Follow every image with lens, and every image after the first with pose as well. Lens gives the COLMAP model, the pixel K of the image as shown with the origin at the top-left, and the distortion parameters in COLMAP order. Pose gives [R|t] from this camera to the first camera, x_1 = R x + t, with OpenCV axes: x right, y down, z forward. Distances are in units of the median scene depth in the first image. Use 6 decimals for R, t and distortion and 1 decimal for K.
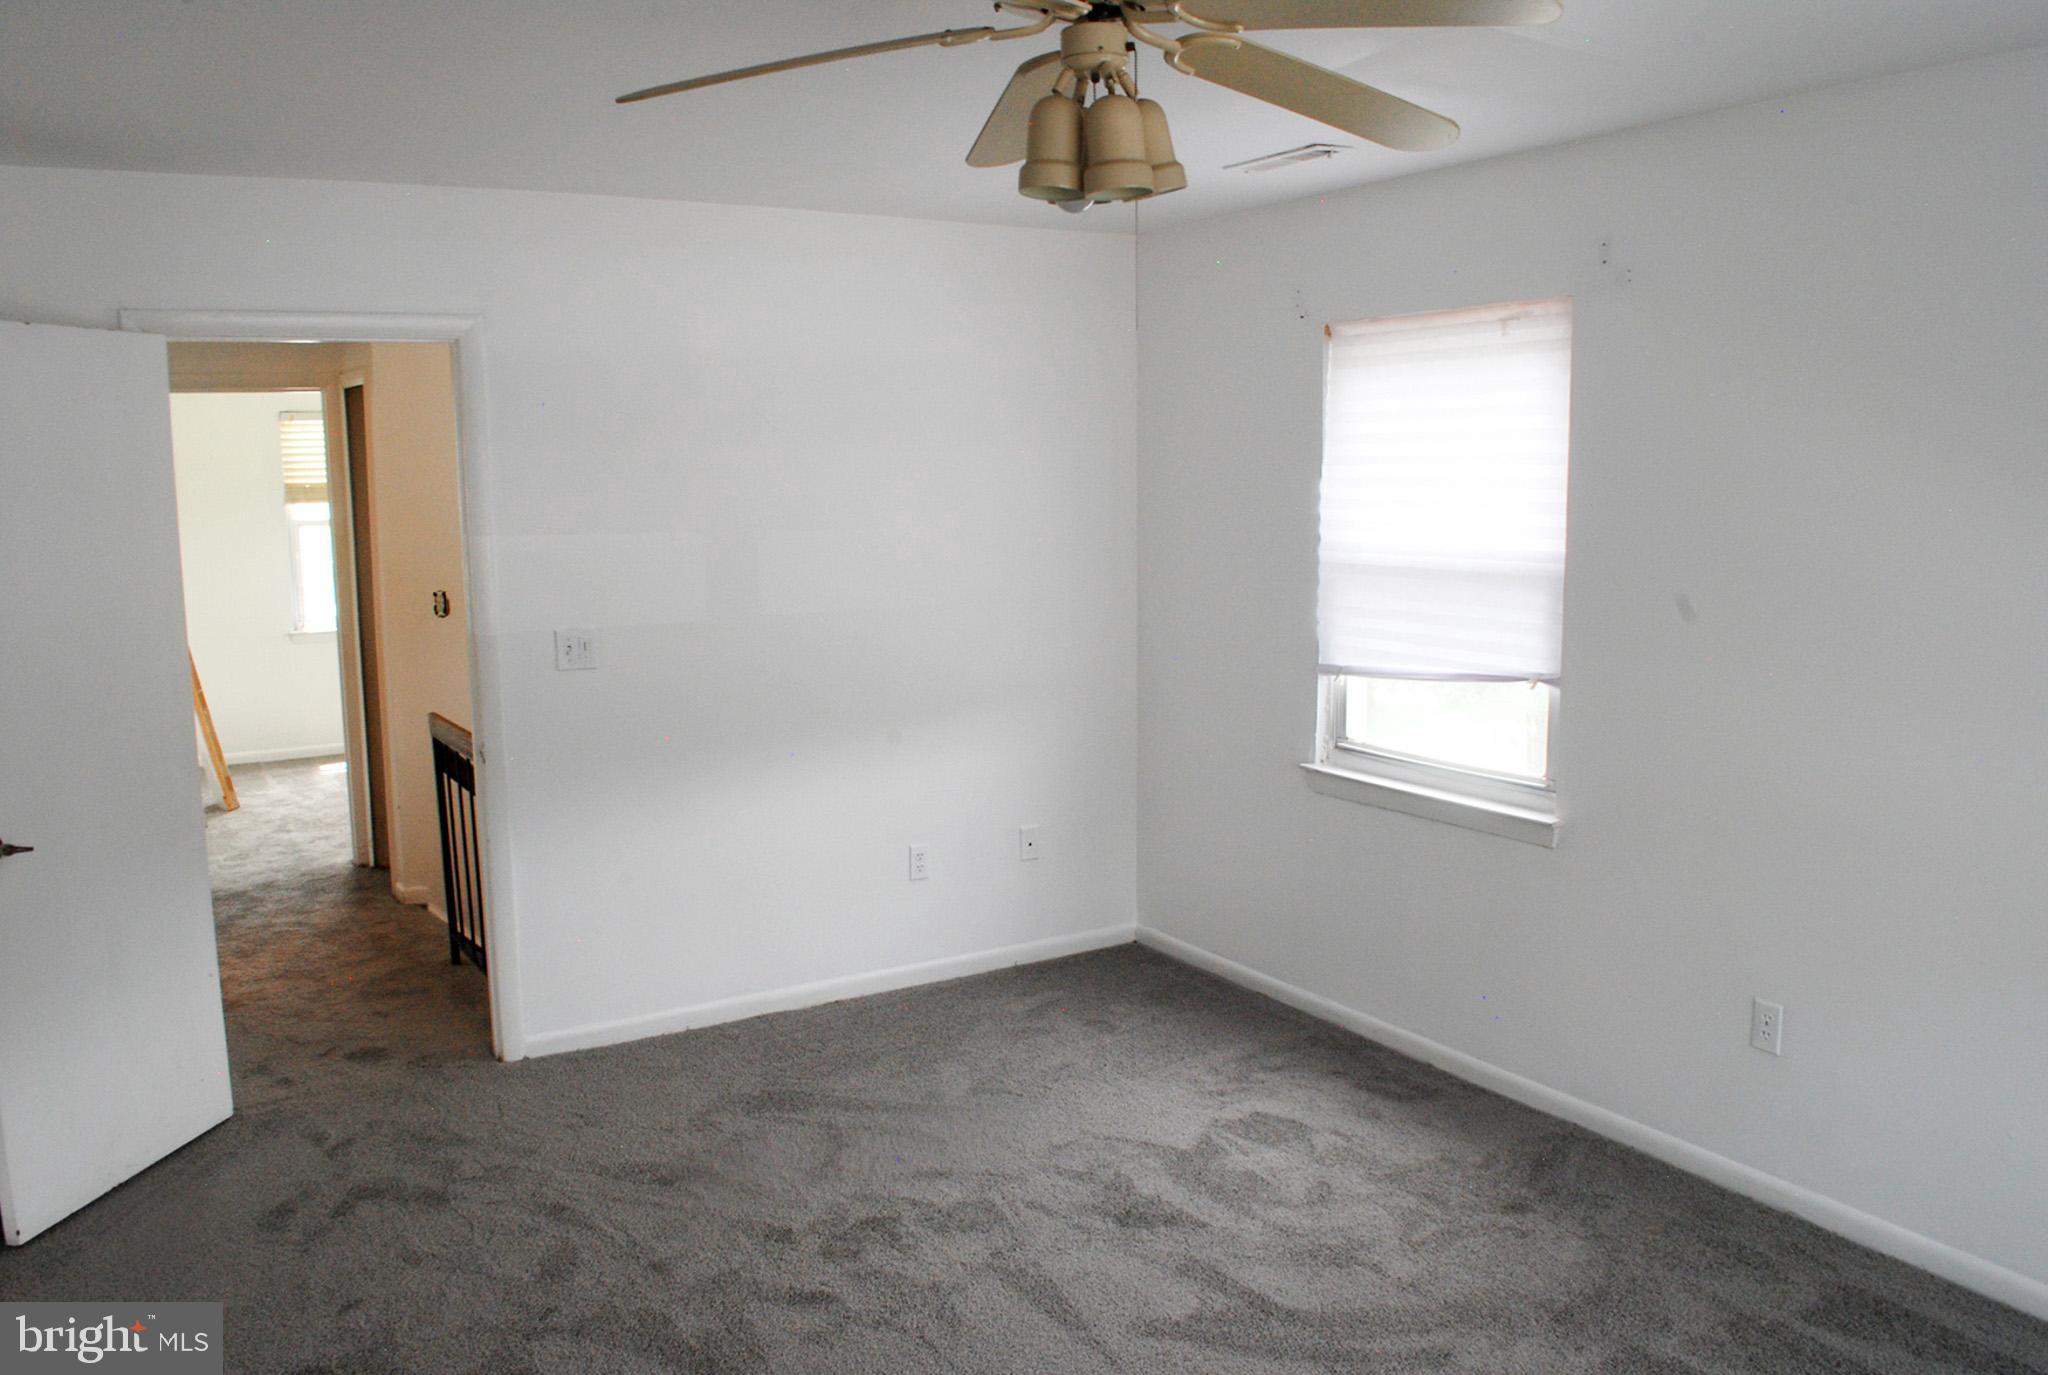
lens RADIAL K [[1678.7, 0, 1024.0], [0, 1678.7, 687.5], [0, 0, 1]] dist [-0.004010, -0.001520]
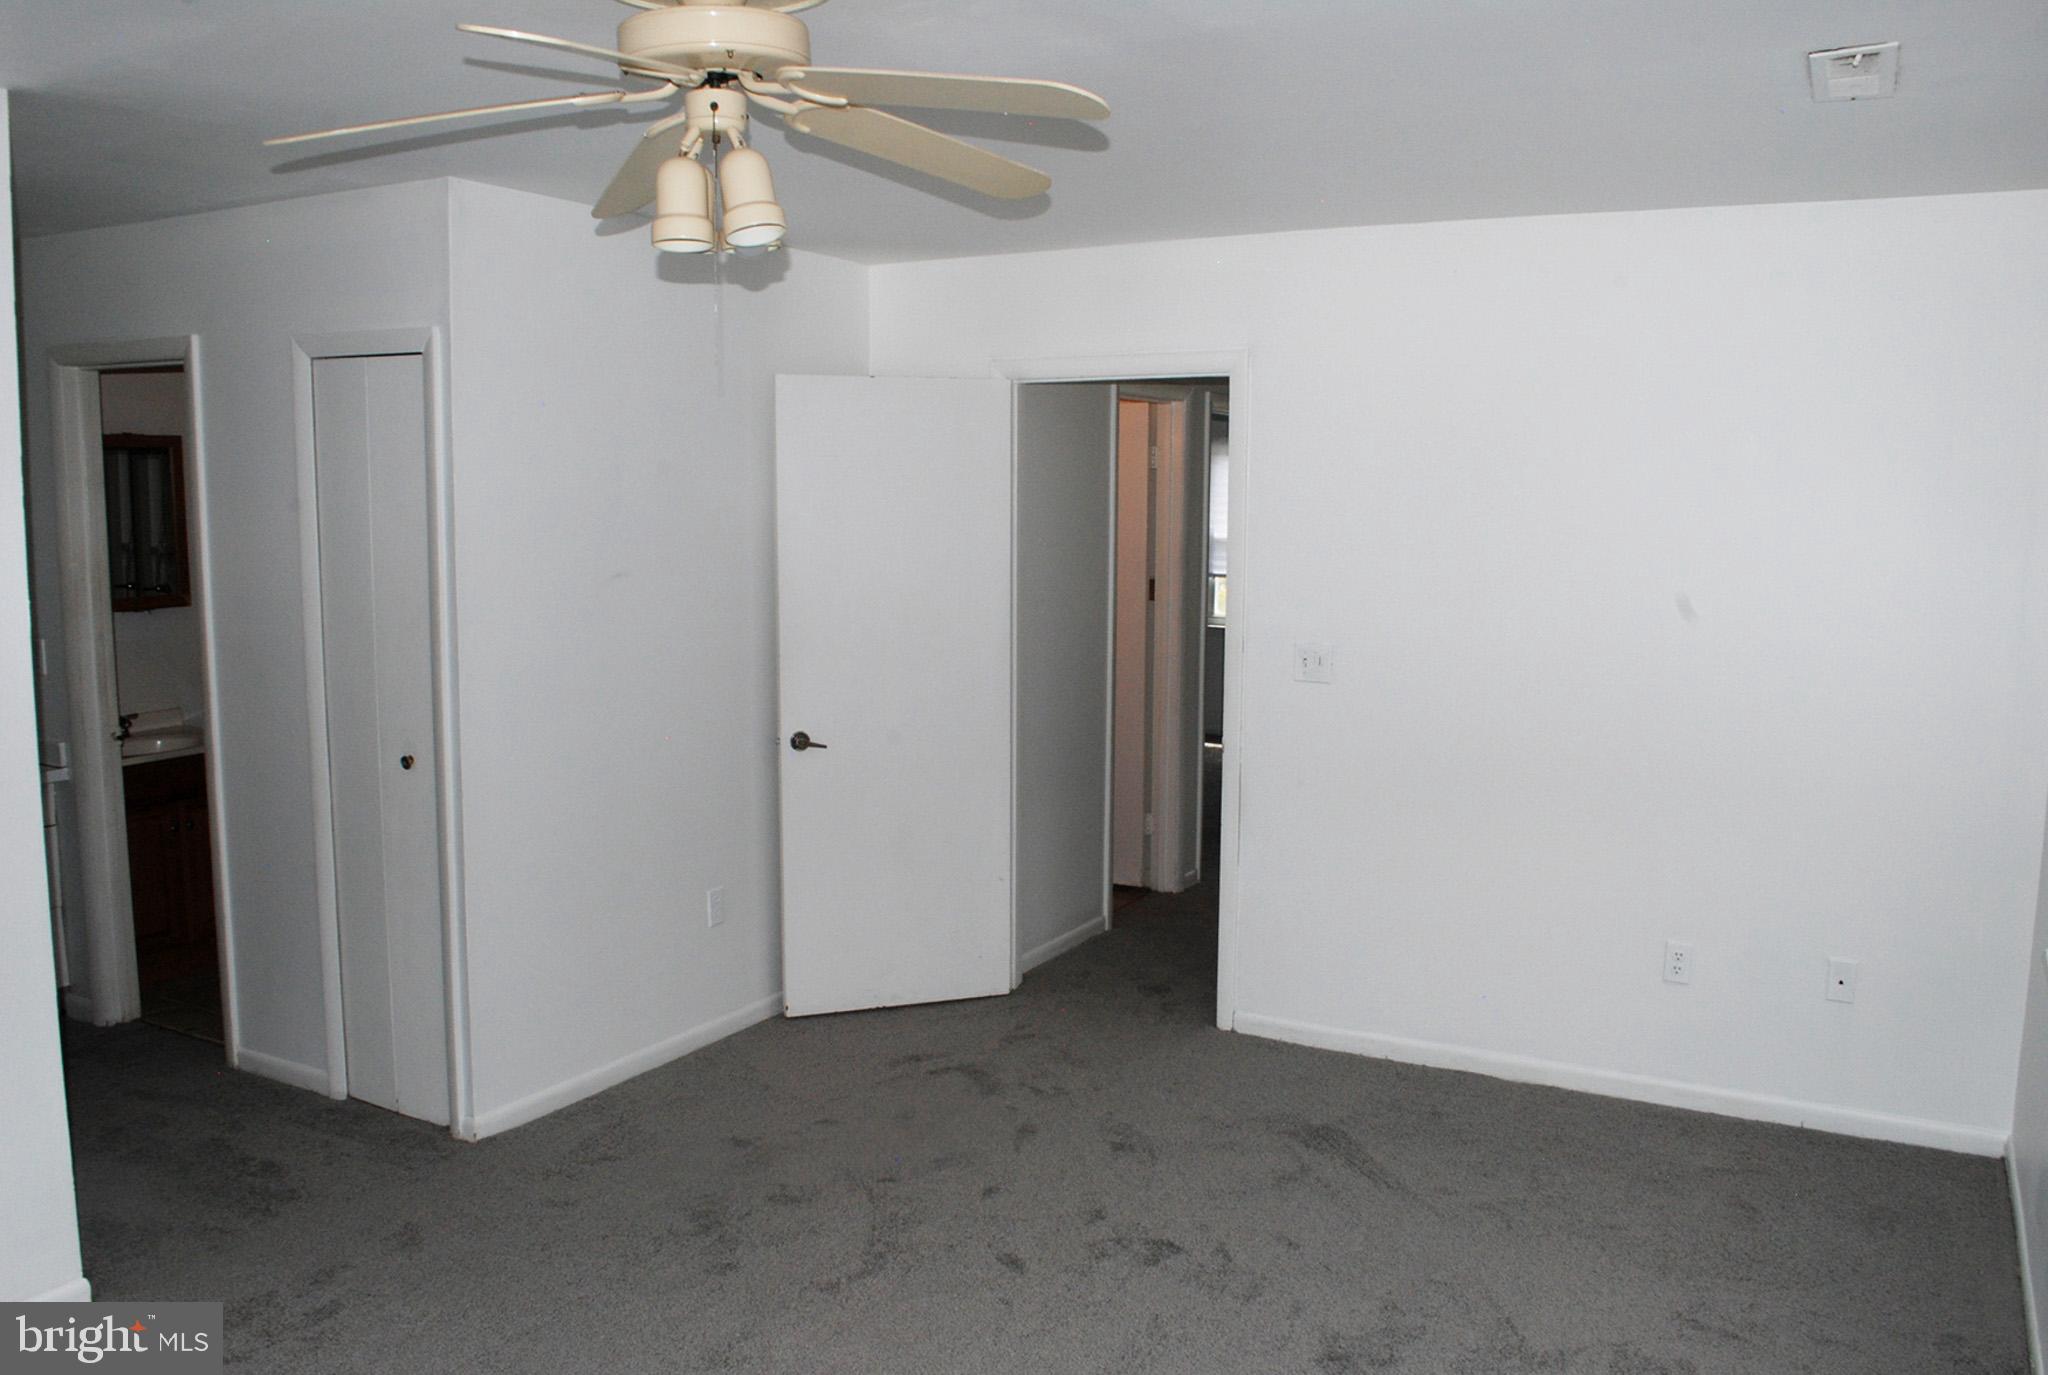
lens RADIAL K [[1678.7, 0, 1024.0], [0, 1678.7, 687.5], [0, 0, 1]] dist [-0.004010, -0.001520]
pose [[0.505039, 0.117114, -0.855114, 0.569003], [-0.128853, 0.989879, 0.059469, -0.049324], [0.853424, 0.080150, 0.515018, 0.320382]]
